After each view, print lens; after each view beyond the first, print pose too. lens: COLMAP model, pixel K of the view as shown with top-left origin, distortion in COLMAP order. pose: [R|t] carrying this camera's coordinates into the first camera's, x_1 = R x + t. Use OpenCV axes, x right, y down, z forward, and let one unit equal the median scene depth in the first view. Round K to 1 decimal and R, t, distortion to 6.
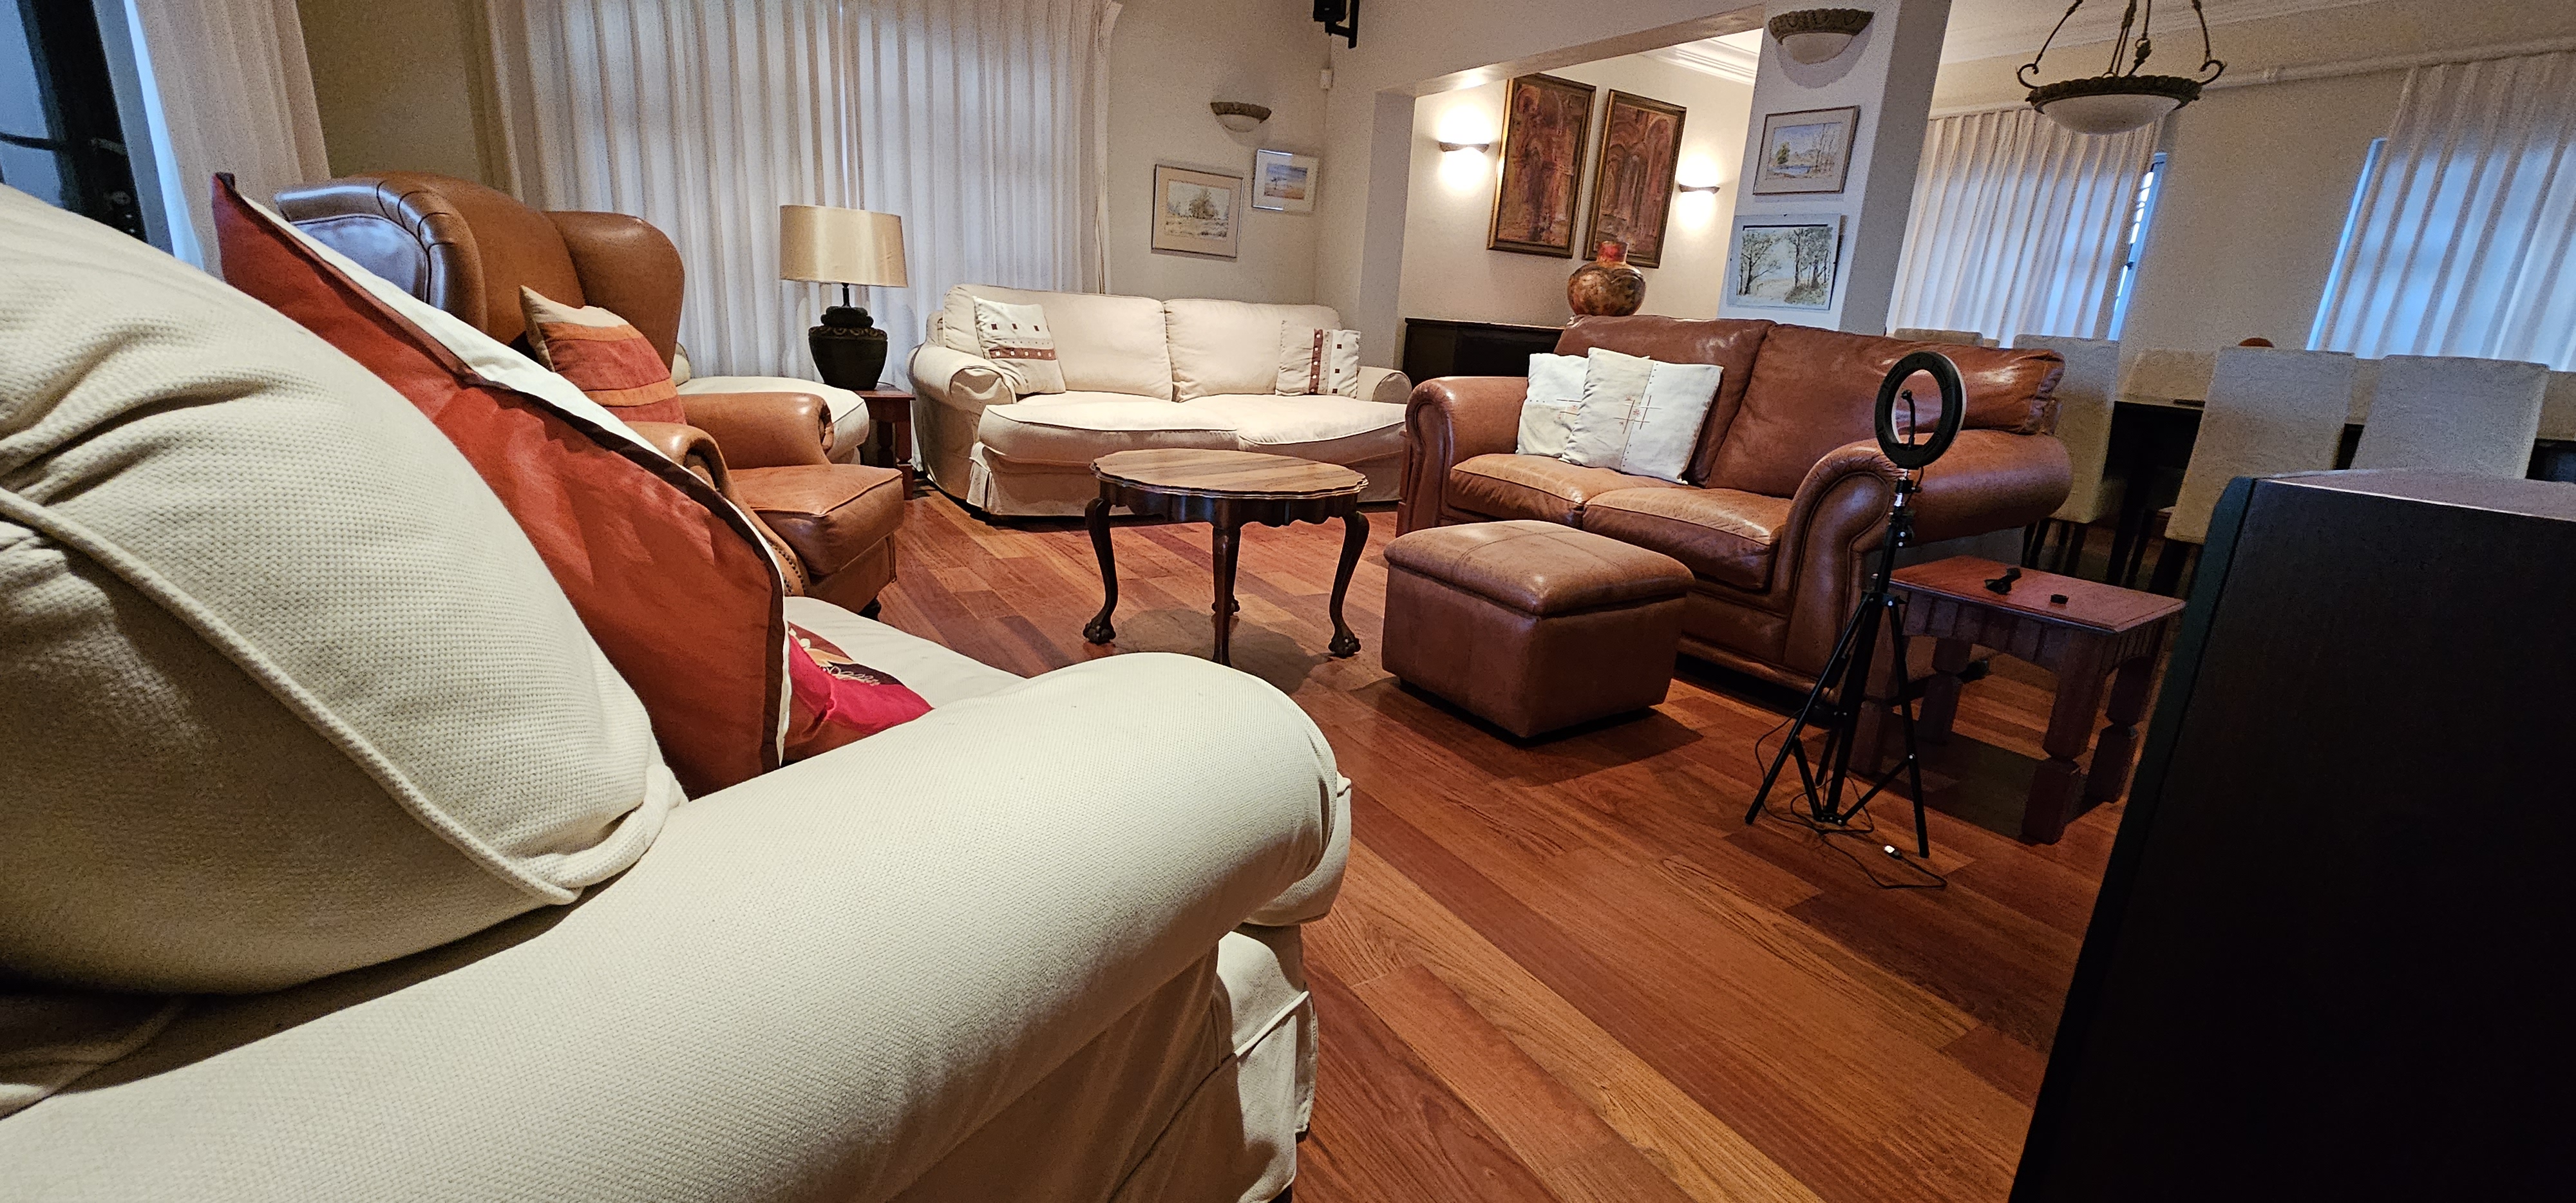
lens RADIAL K [[1053.3, 0, 1306.7], [0, 1053.3, 603.8], [0, 0, 1]] dist [-0.003002, 0.000918]
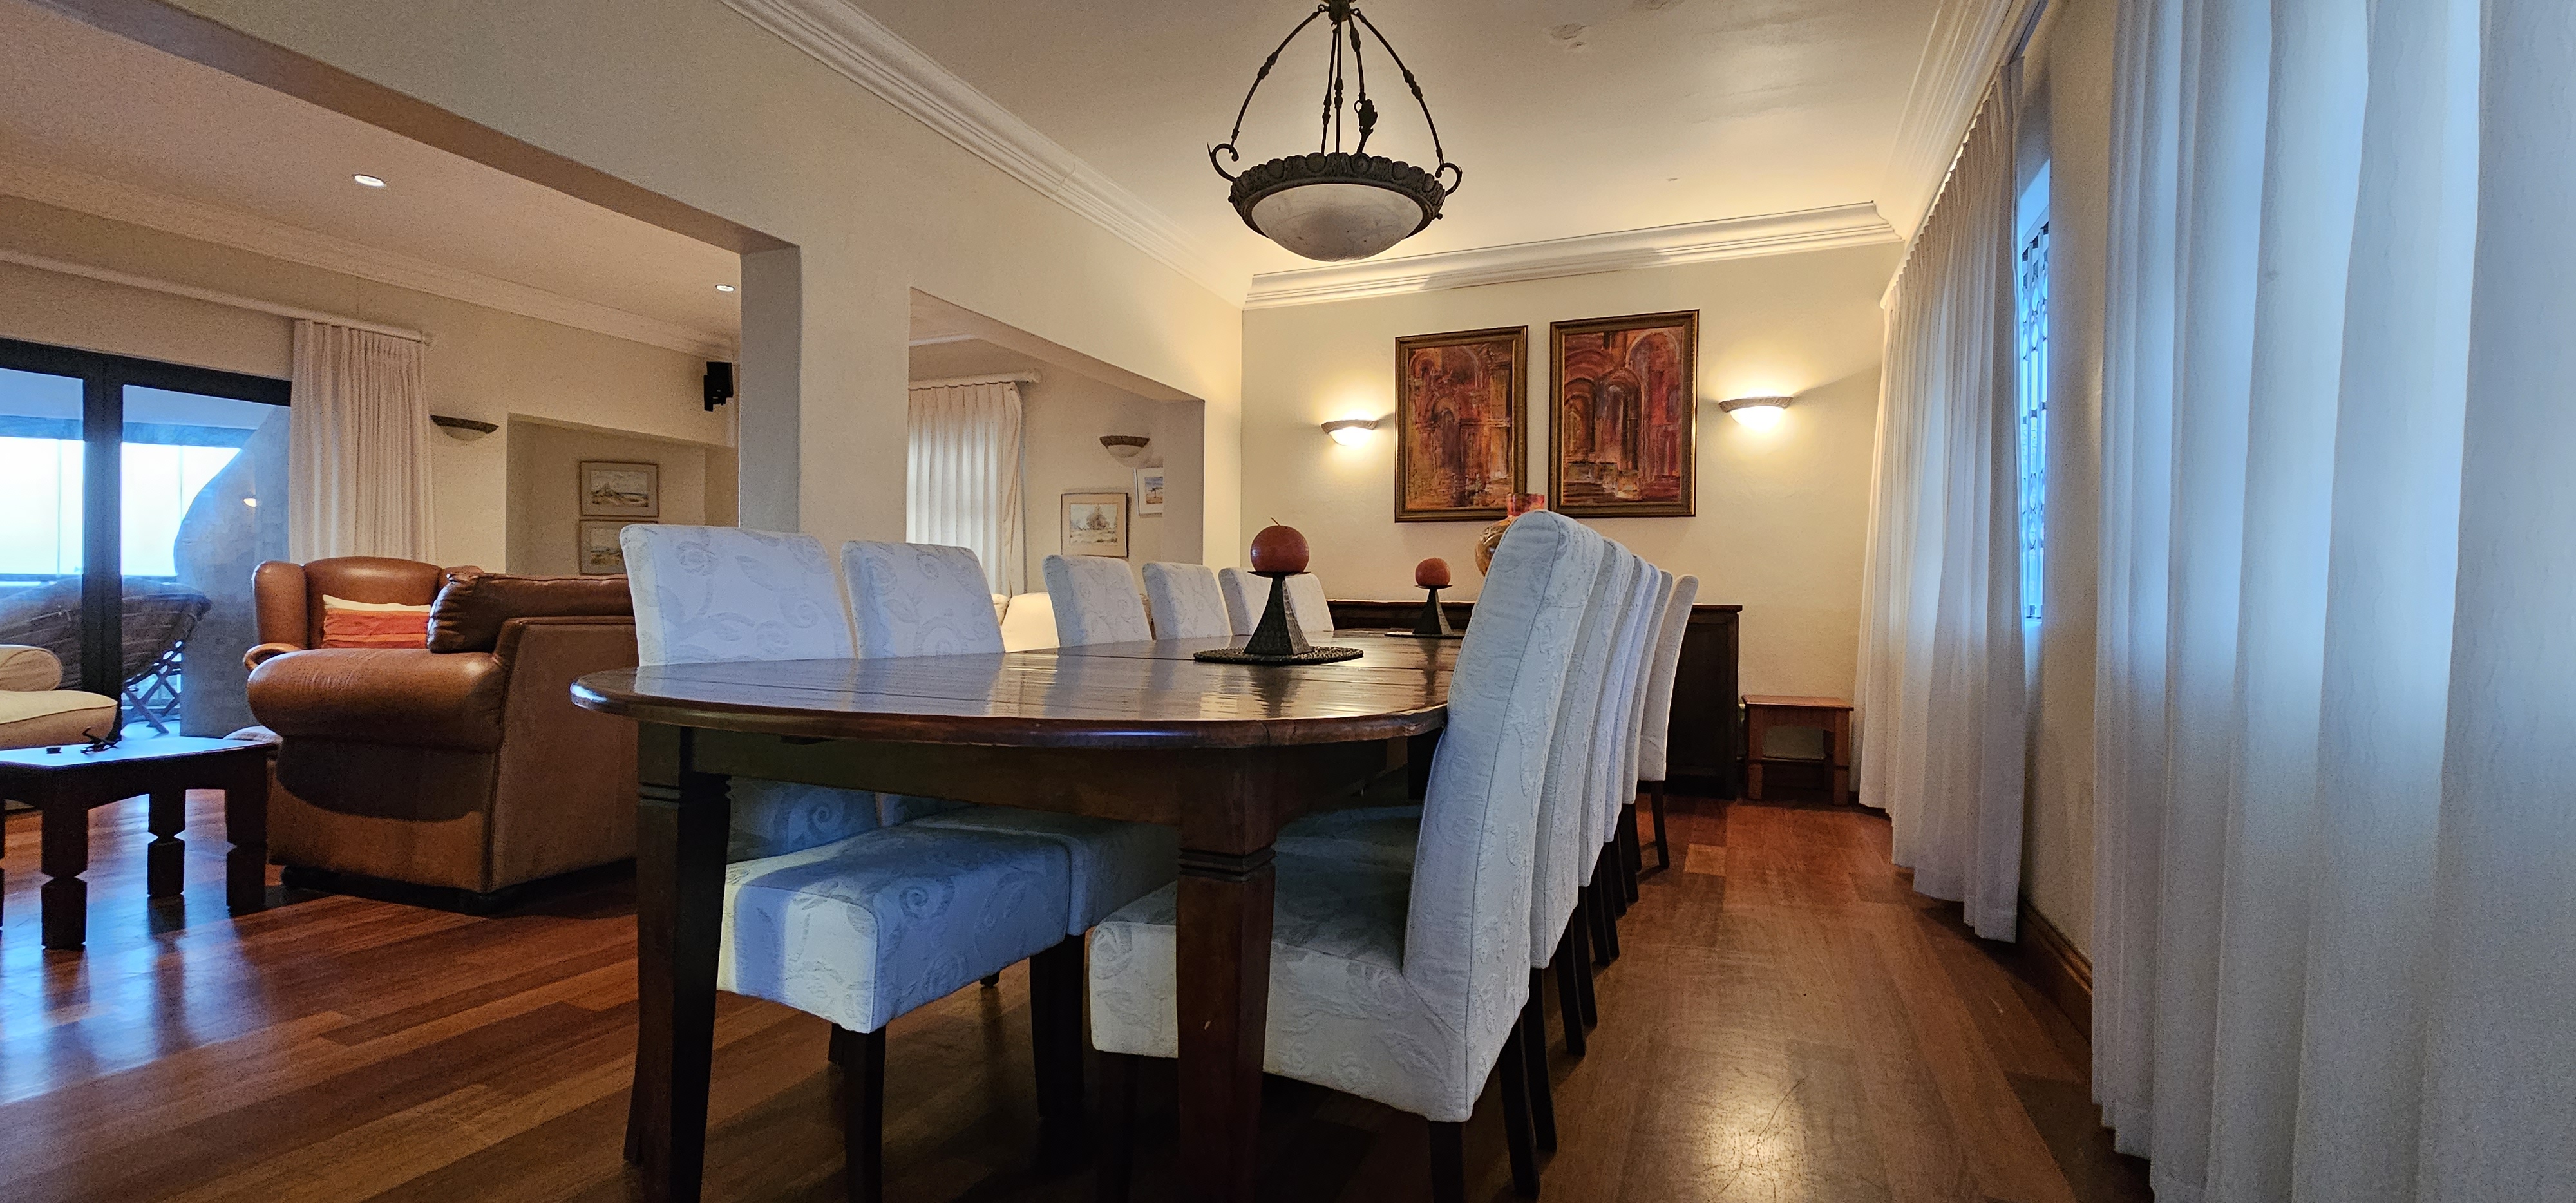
lens RADIAL K [[1047.3, 0, 1307.8], [0, 1047.3, 605.3], [0, 0, 1]] dist [-0.000423, -0.000349]
pose [[0.578678, -0.060237, -0.813328, 1.399295], [-0.199113, 0.956655, -0.212520, -0.101793], [0.790876, 0.284925, 0.541601, 0.773927]]
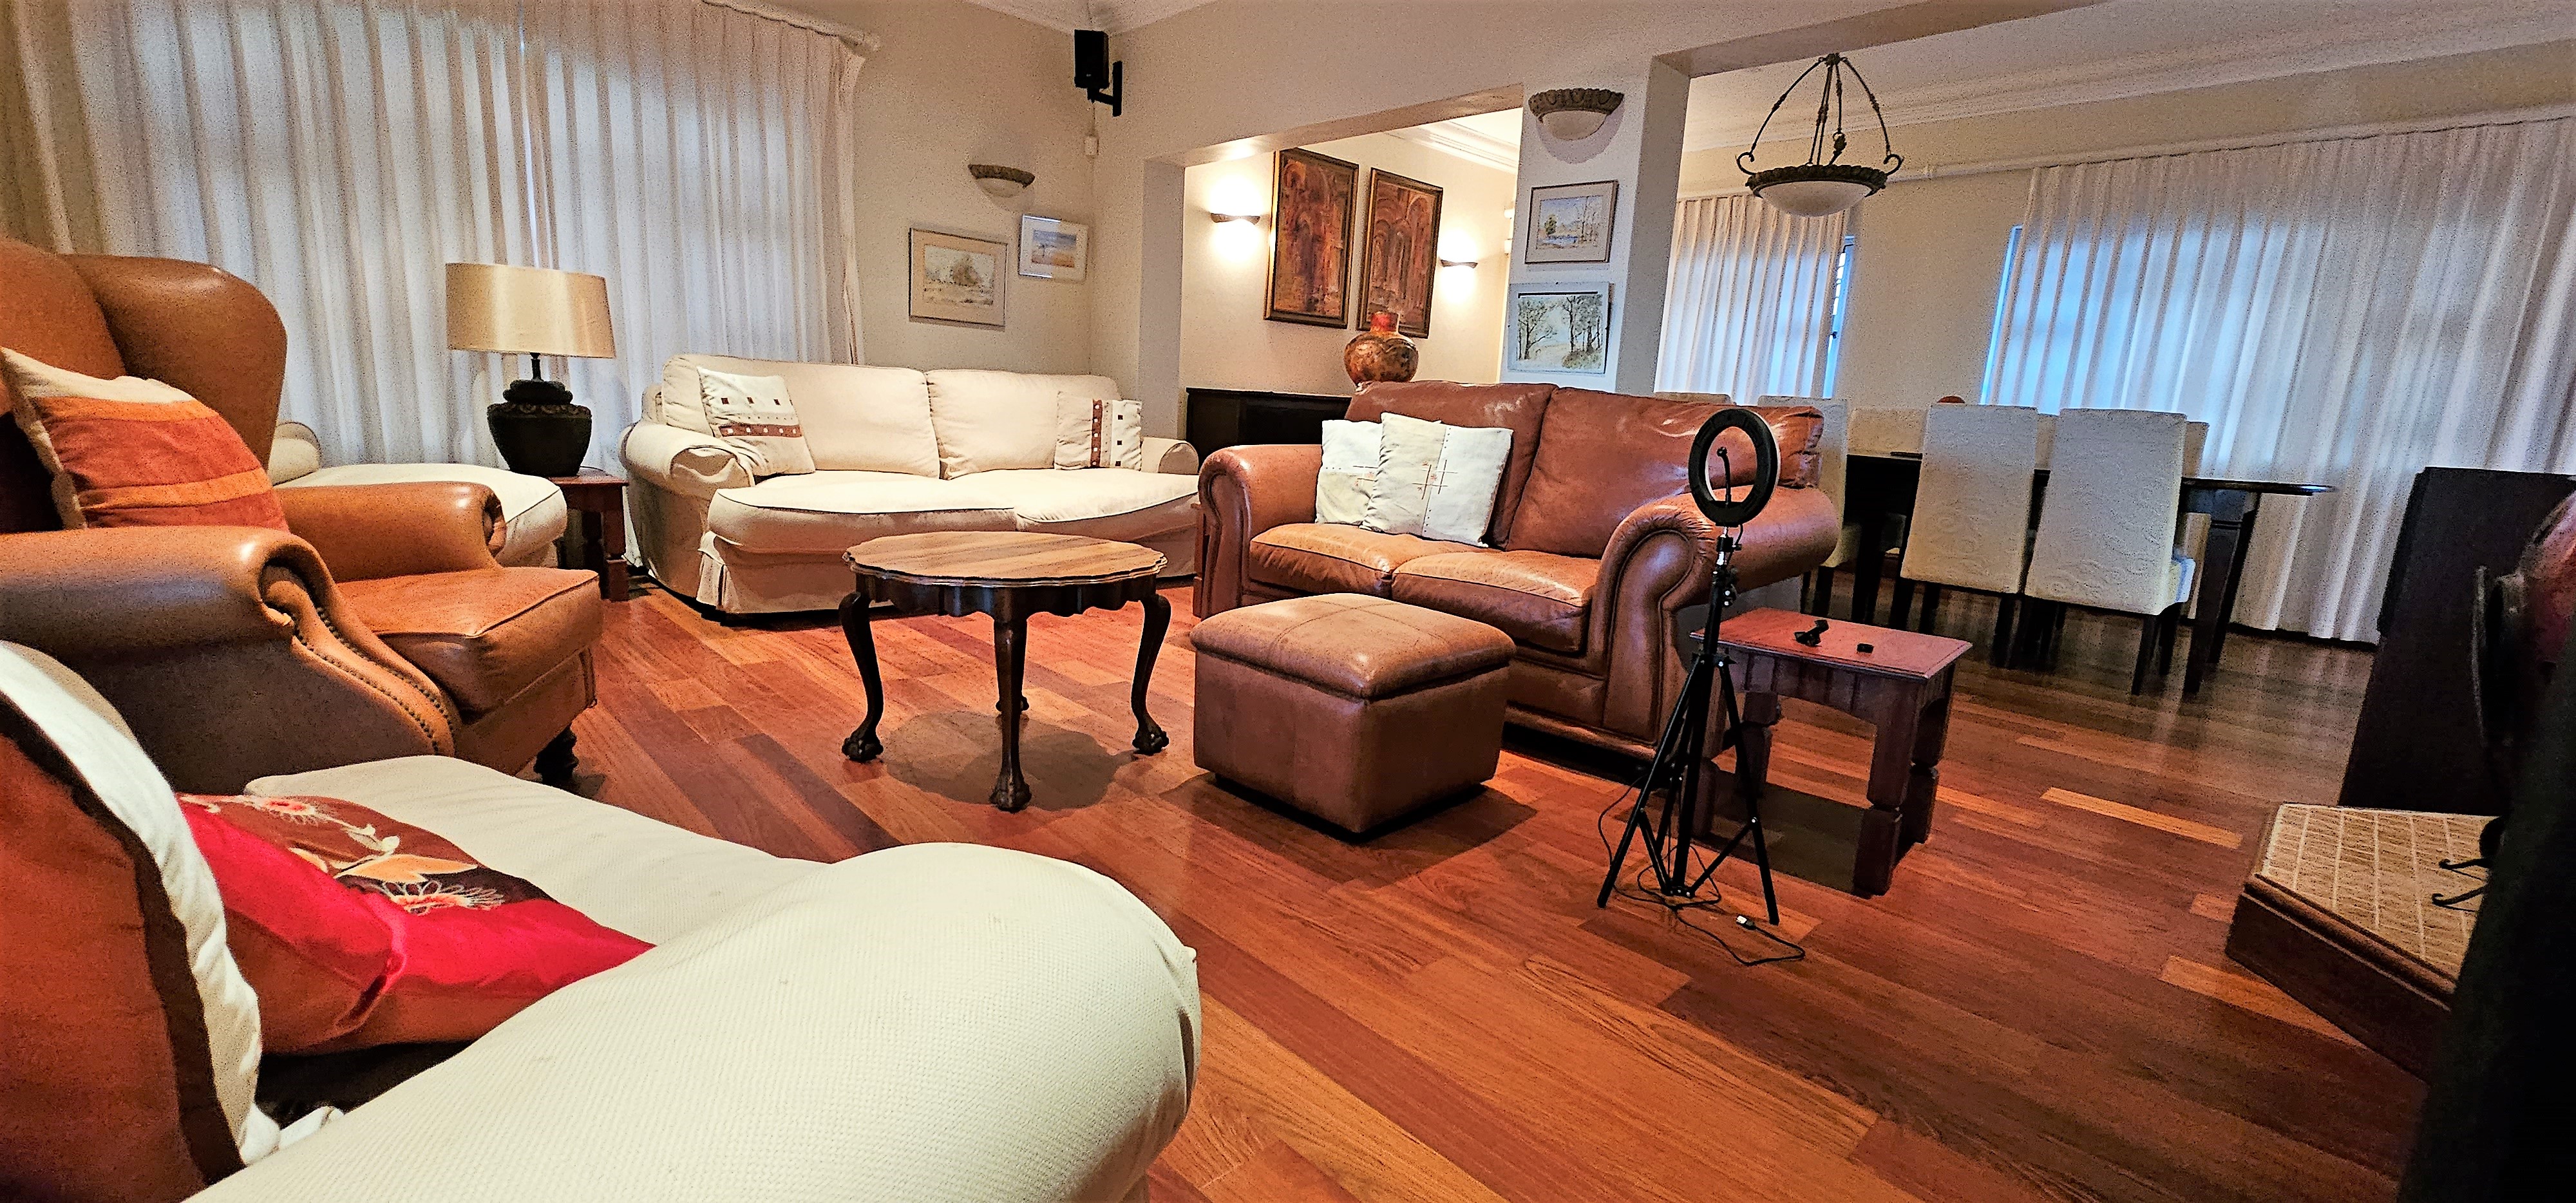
lens RADIAL K [[1053.3, 0, 1306.7], [0, 1053.3, 603.8], [0, 0, 1]] dist [-0.003002, 0.000918]
pose [[0.978158, -0.051555, 0.201366, -0.006497], [0.064610, 0.996177, -0.058801, -0.011362], [-0.197565, 0.070527, 0.977749, 0.057849]]
